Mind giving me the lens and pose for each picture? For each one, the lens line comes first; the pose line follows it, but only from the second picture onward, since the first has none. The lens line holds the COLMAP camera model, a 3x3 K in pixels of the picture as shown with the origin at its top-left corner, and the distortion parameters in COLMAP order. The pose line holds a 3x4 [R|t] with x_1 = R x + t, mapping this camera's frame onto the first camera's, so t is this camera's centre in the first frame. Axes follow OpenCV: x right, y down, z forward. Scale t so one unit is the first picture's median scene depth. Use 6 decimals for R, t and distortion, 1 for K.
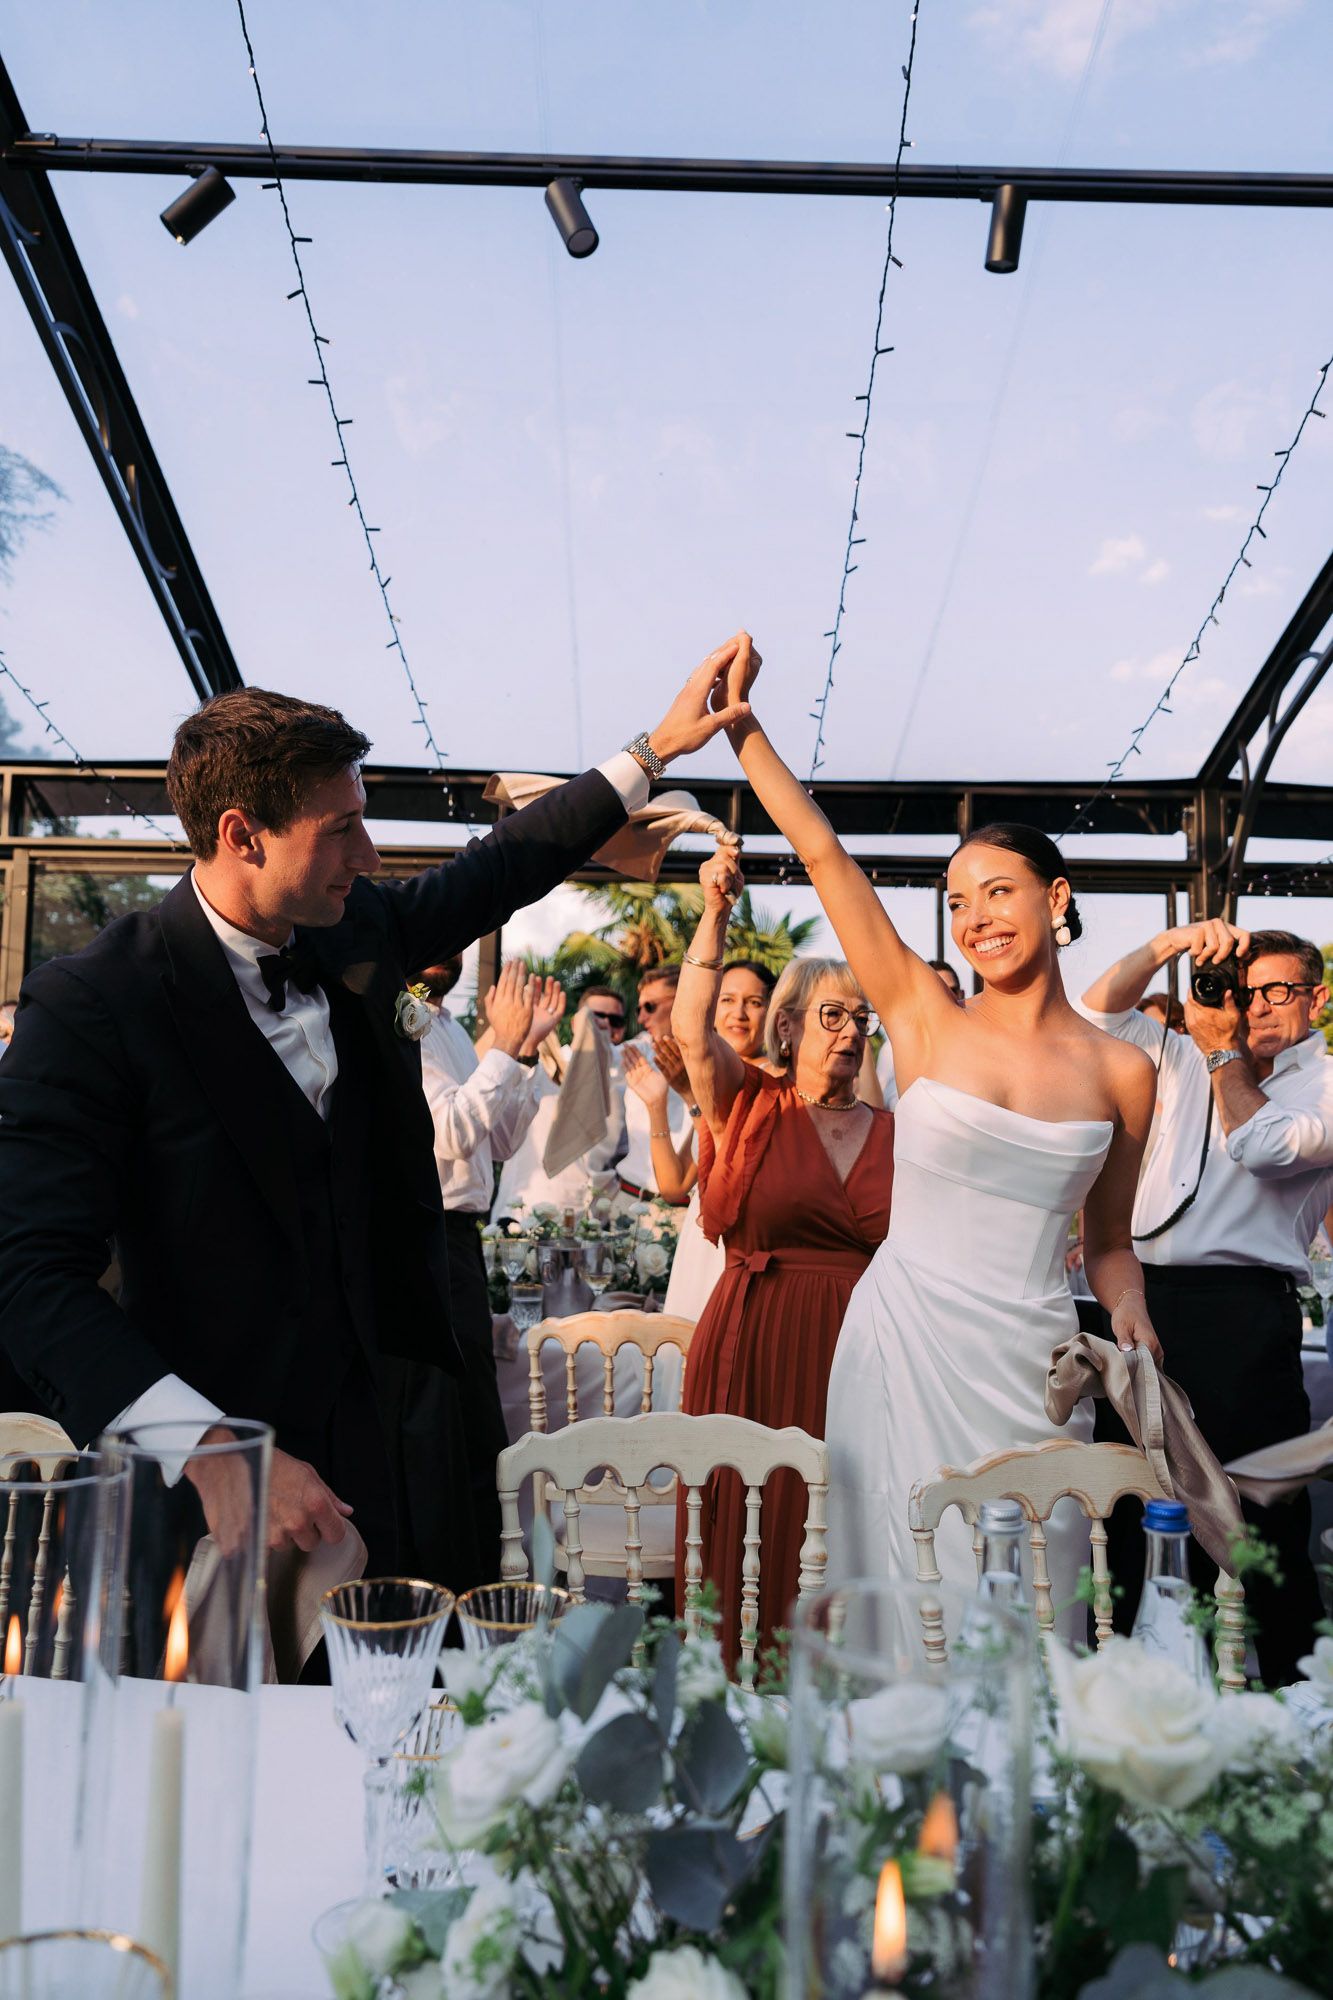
lens RADIAL K [[1384.1, 0, 666.5], [0, 1384.1, 1000.0], [0, 0, 1]] dist [-0.003506, -0.005905]
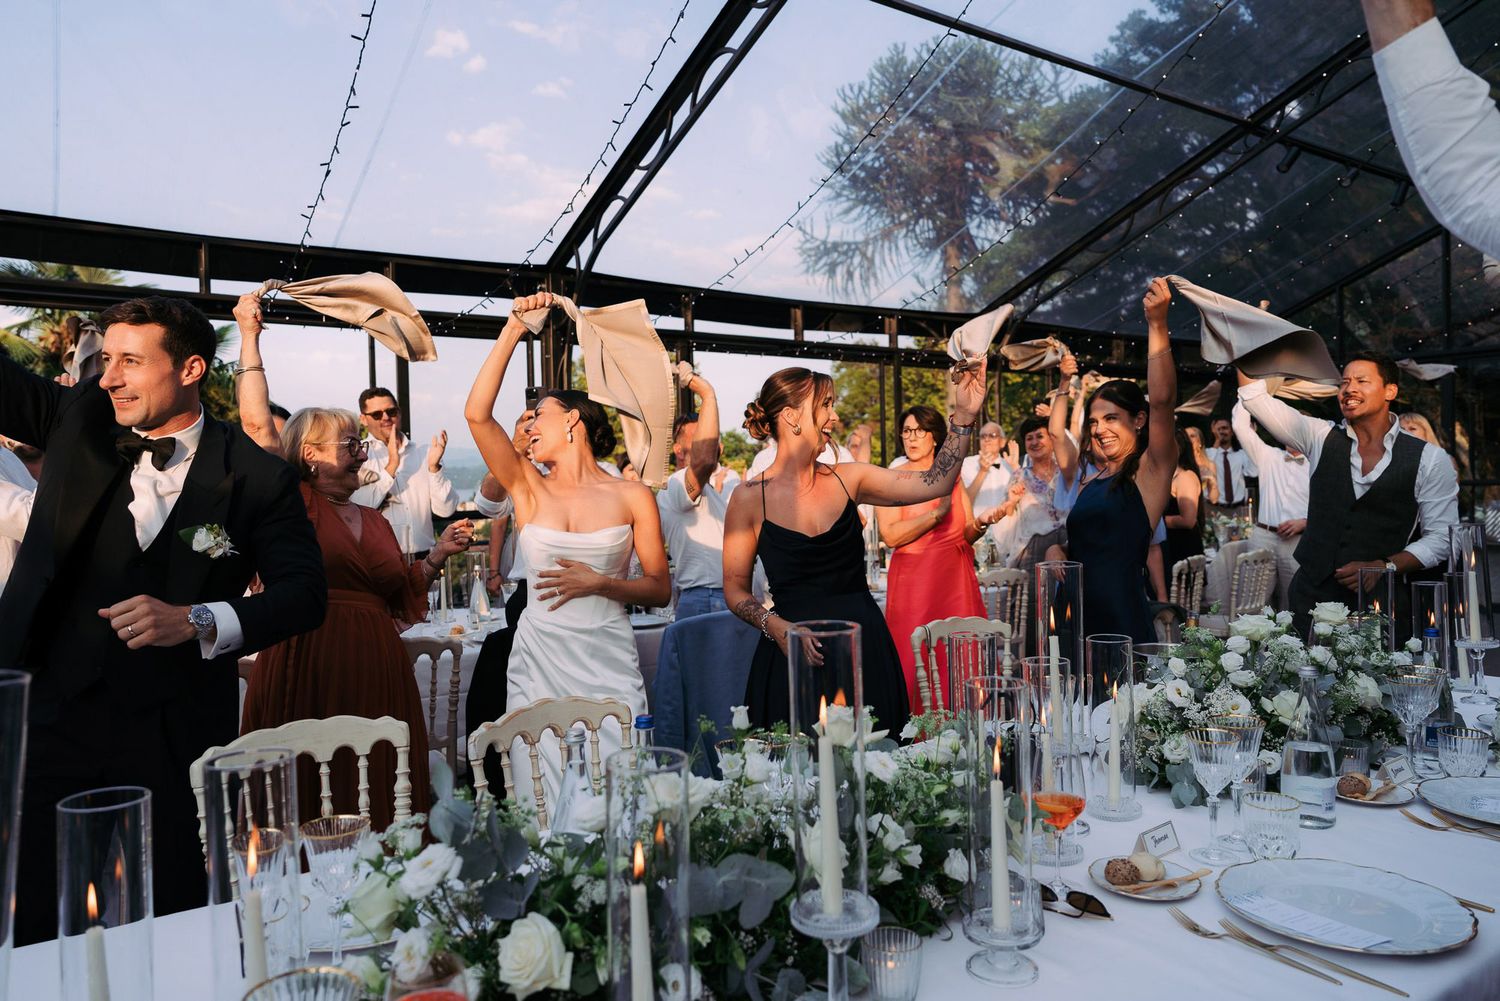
lens RADIAL K [[1038.1, 0, 750.0], [0, 1038.1, 500.5], [0, 0, 1]] dist [-0.003506, -0.005905]
pose [[0.824971, -0.045627, 0.563330, -0.095010], [-0.019612, 0.993825, 0.109216, -0.036367], [-0.564834, -0.101148, 0.818982, -0.093588]]
